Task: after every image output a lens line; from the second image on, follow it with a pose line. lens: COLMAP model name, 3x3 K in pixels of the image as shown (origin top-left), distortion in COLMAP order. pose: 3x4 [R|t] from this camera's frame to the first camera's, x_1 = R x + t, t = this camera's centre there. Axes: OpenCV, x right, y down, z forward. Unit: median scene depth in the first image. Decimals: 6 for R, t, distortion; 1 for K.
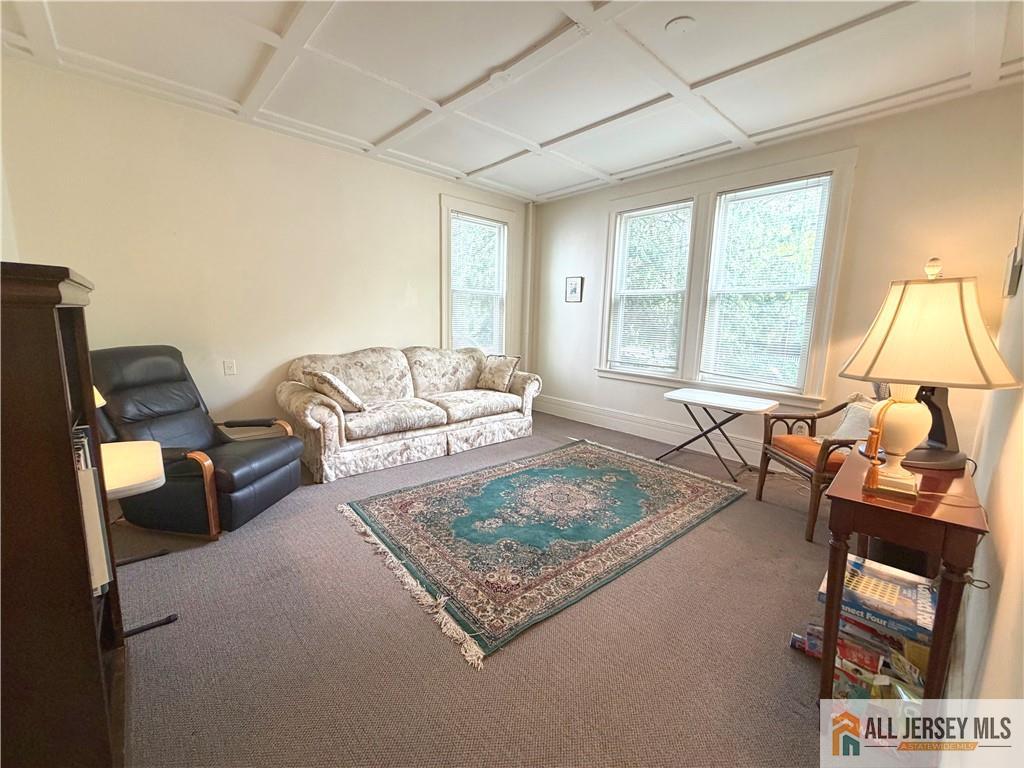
lens RADIAL K [[408.1, 0, 508.2], [0, 408.1, 382.1], [0, 0, 1]] dist [0.001104, 0.000175]
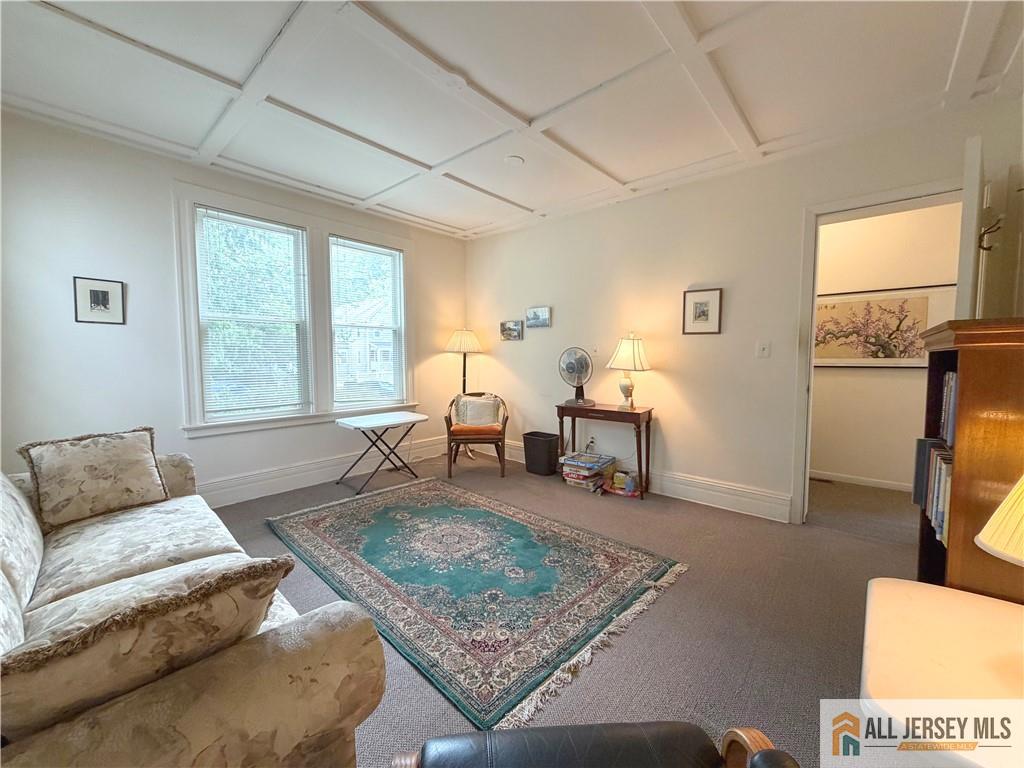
lens RADIAL K [[408.1, 0, 508.2], [0, 408.1, 382.1], [0, 0, 1]] dist [0.001104, 0.000175]
pose [[-0.104985, -0.090925, 0.990308, -0.663653], [0.152209, 0.982609, 0.106354, -0.131905], [-0.982757, 0.161899, -0.089319, 0.742285]]
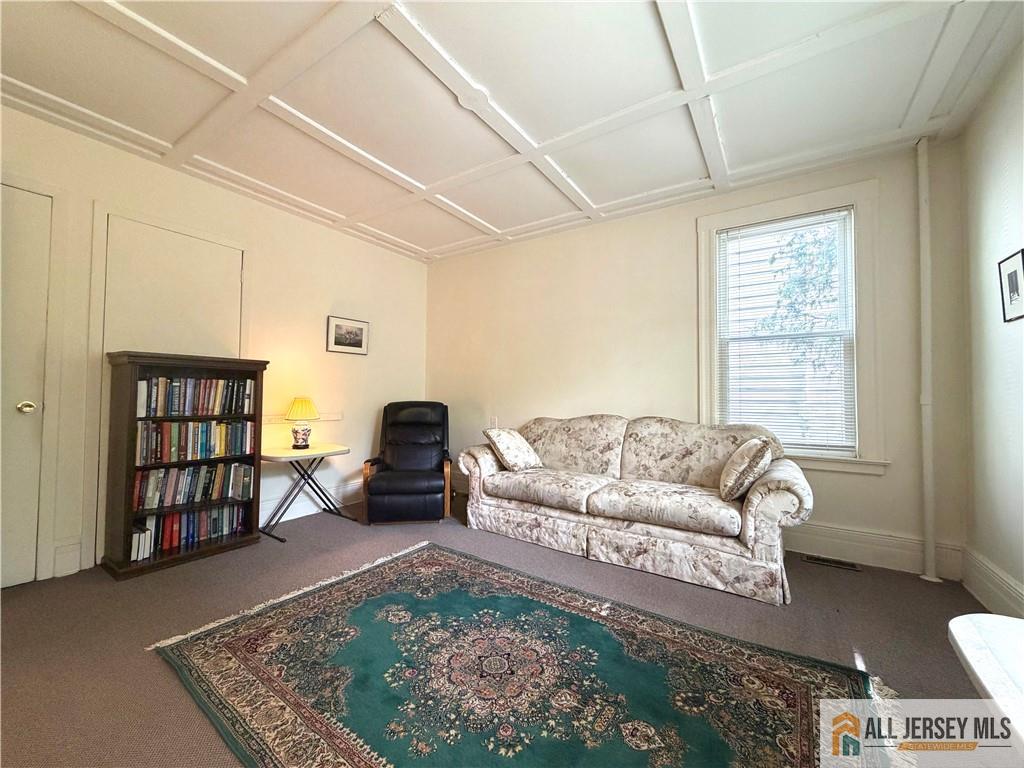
lens RADIAL K [[408.1, 0, 508.2], [0, 408.1, 382.1], [0, 0, 1]] dist [0.001104, 0.000175]
pose [[0.246930, -0.057115, -0.967349, 0.584840], [-0.152902, 0.983460, -0.097097, -0.042488], [0.956894, 0.171886, 0.234113, 0.678047]]
